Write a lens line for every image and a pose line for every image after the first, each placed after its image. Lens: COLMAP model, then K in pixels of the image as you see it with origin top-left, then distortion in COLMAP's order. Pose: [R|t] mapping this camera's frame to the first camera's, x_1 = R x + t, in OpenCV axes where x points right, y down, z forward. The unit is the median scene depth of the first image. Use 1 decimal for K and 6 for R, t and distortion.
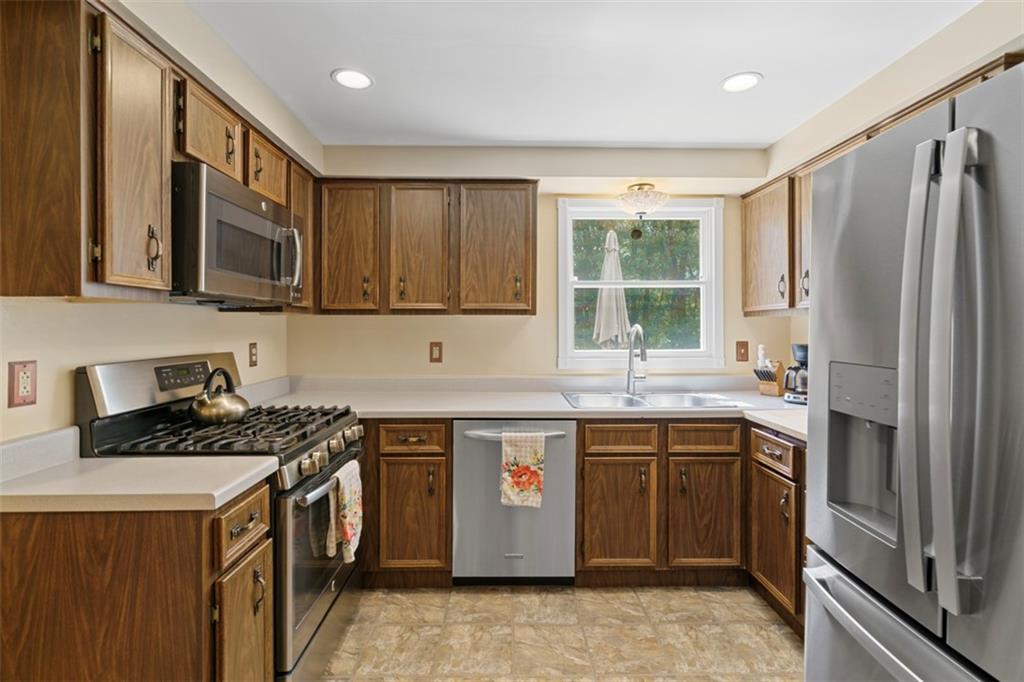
lens RADIAL K [[469.4, 0, 515.7], [0, 469.4, 332.1], [0, 0, 1]] dist [0.000611, 0.003412]
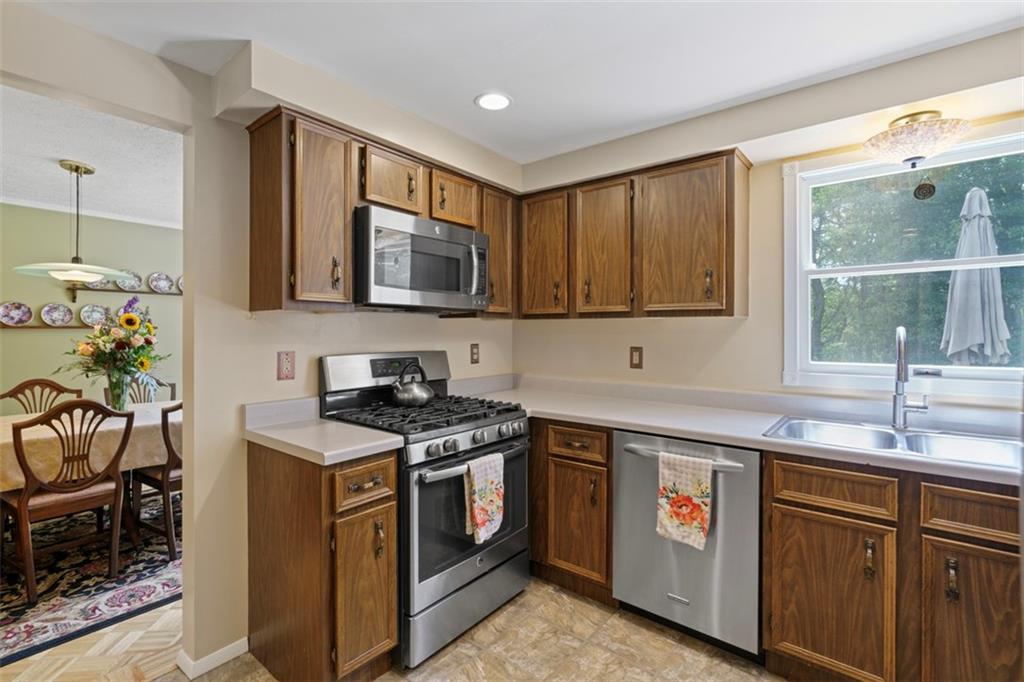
lens RADIAL K [[469.4, 0, 514.2], [0, 469.4, 338.5], [0, 0, 1]] dist [0.000611, 0.003412]
pose [[0.771863, 0.010391, -0.635705, 0.303140], [-0.008374, 0.999946, 0.006178, 0.001118], [0.635734, 0.000555, 0.771908, 0.152084]]
